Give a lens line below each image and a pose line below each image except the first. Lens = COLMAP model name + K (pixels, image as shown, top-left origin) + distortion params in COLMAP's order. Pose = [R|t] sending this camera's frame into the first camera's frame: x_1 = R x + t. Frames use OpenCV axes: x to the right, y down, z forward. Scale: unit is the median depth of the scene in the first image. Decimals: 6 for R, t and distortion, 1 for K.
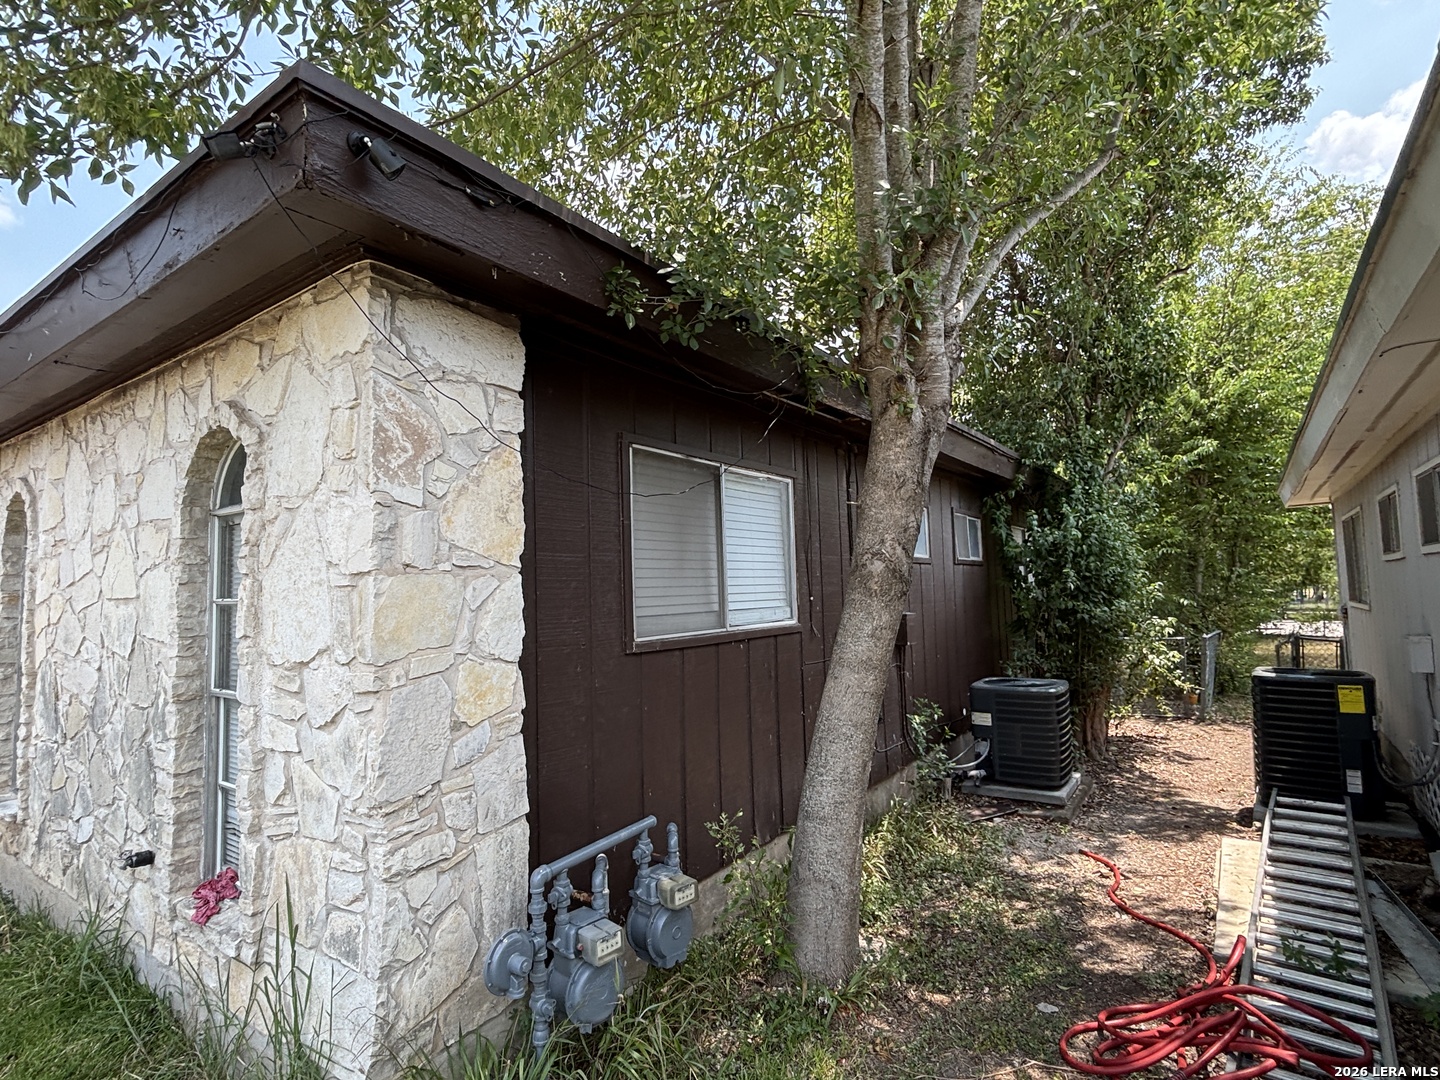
lens RADIAL K [[754.8, 0, 720.0], [0, 754.8, 540.0], [0, 0, 1]] dist [-0.010963, -0.000004]
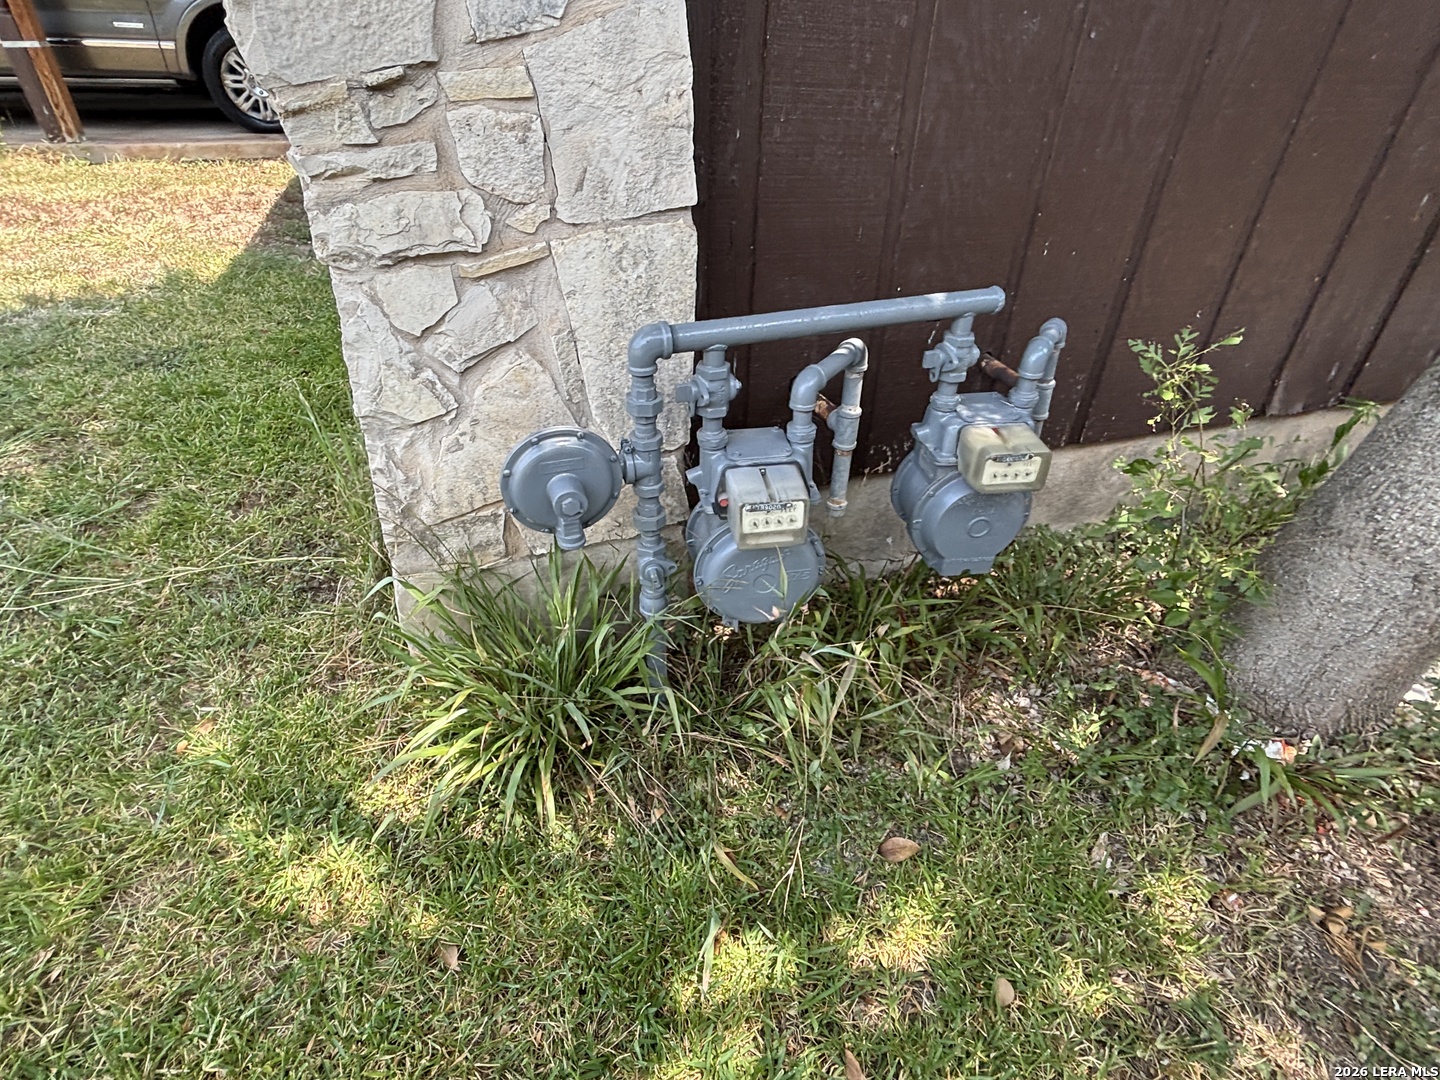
lens RADIAL K [[754.8, 0, 720.0], [0, 754.8, 540.0], [0, 0, 1]] dist [-0.010963, -0.000004]
pose [[0.785960, 0.393431, -0.476948, 0.049768], [-0.007757, 0.777628, 0.628677, 0.216522], [0.618229, -0.490415, 0.614236, 0.587627]]
